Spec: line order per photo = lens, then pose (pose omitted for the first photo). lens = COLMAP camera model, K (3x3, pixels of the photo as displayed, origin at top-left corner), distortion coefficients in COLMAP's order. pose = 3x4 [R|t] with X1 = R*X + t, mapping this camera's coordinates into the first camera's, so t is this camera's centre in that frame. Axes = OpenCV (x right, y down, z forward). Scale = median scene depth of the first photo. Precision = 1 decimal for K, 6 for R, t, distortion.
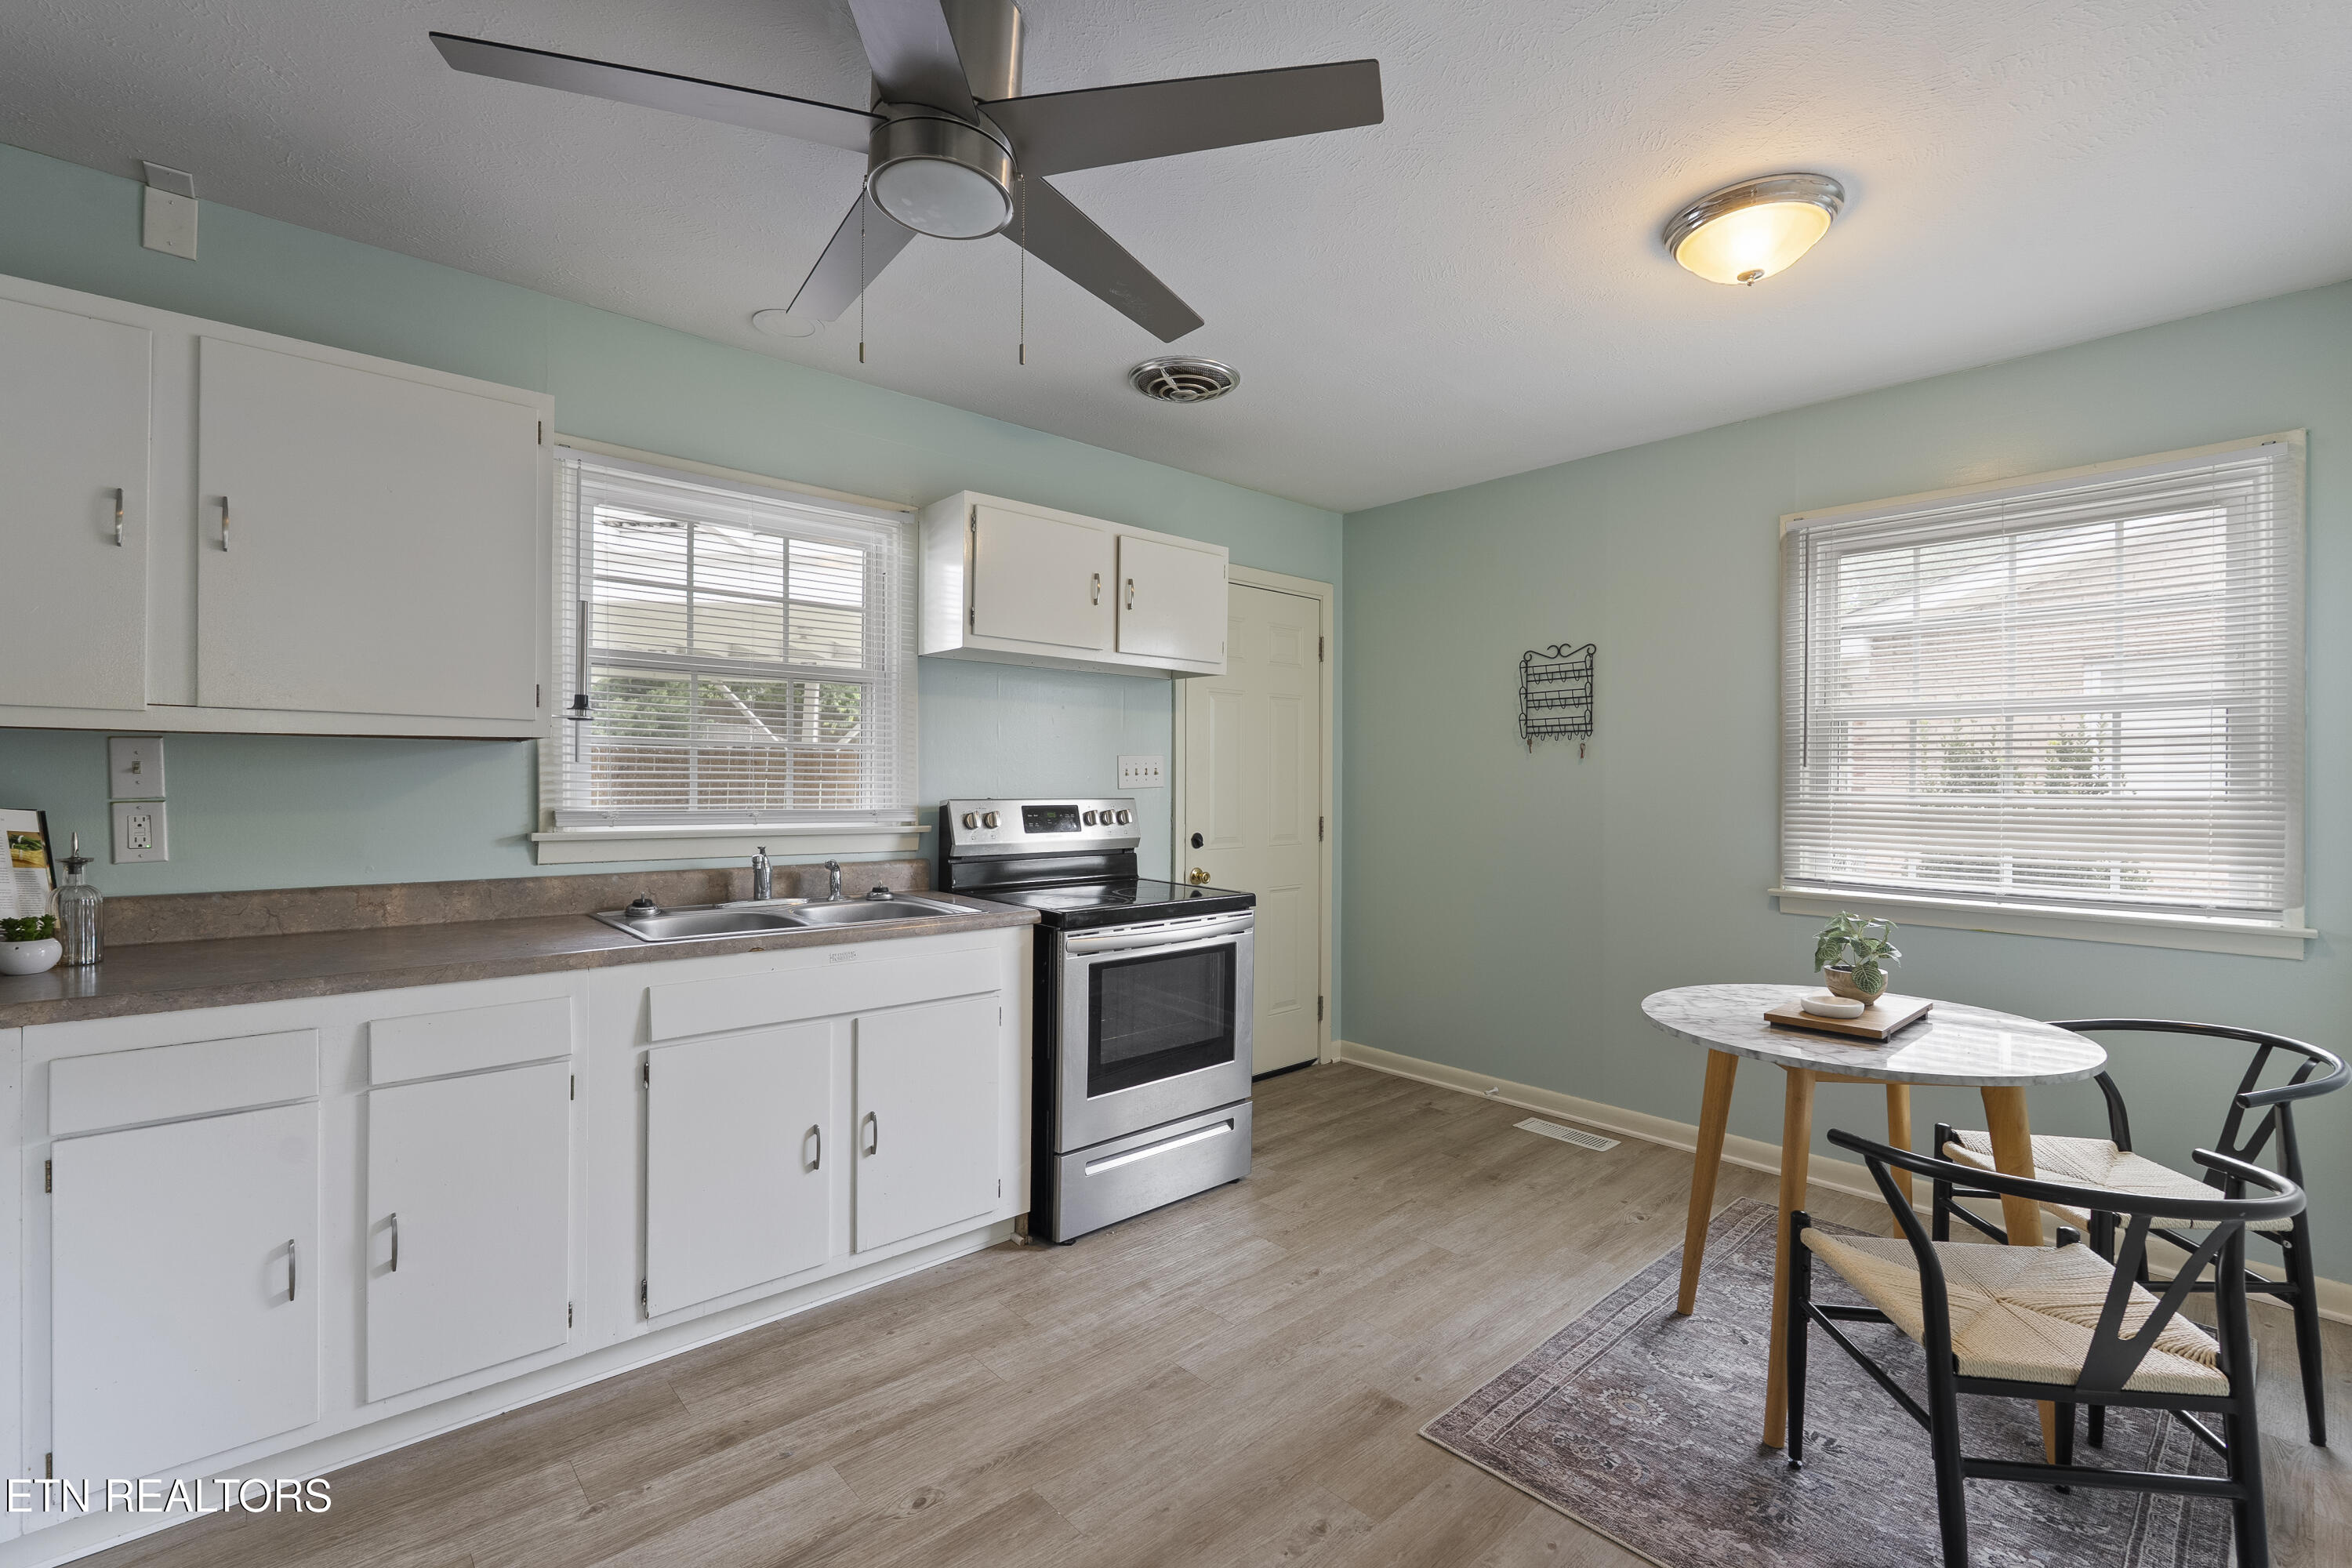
lens RADIAL K [[1053.4, 0, 1174.6], [0, 1053.4, 785.5], [0, 0, 1]] dist [-0.005601, -0.001446]
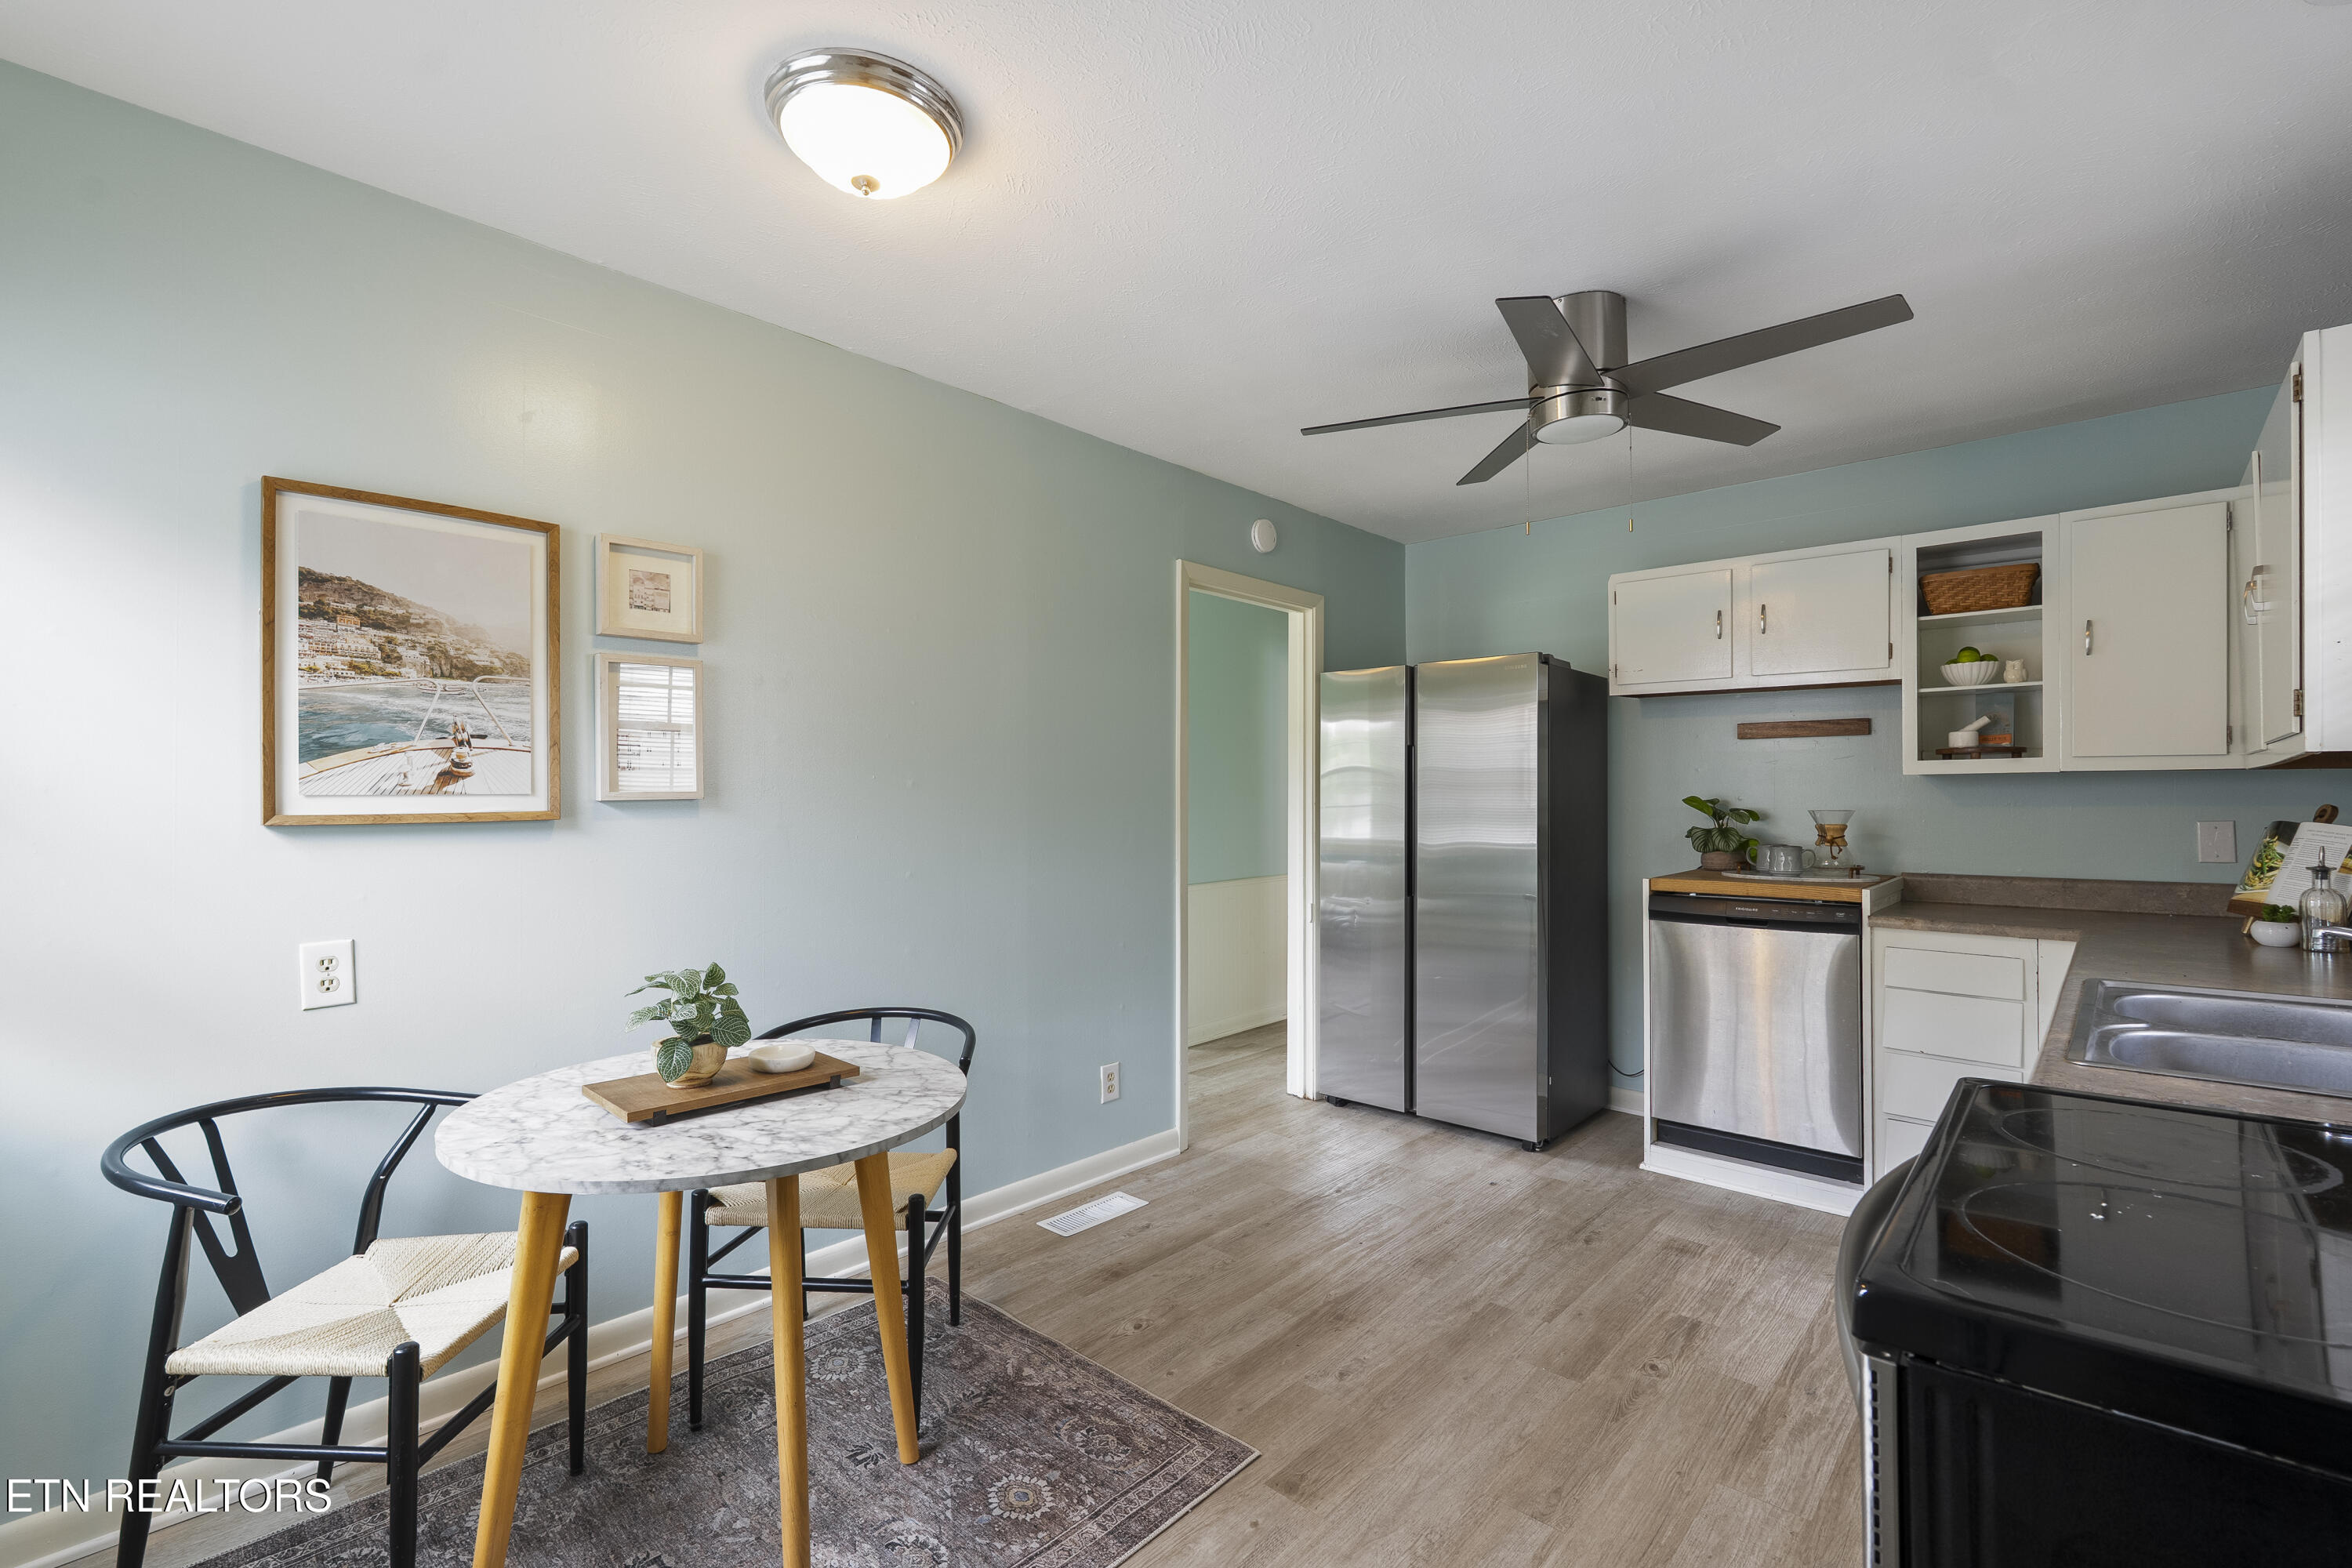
lens RADIAL K [[1053.4, 0, 1178.0], [0, 1053.4, 788.5], [0, 0, 1]] dist [-0.005601, -0.001446]
pose [[-0.996093, -0.004282, -0.088209, 0.410858], [-0.004021, 0.999987, -0.003140, -0.011157], [0.088221, -0.002773, -0.996097, 2.037482]]
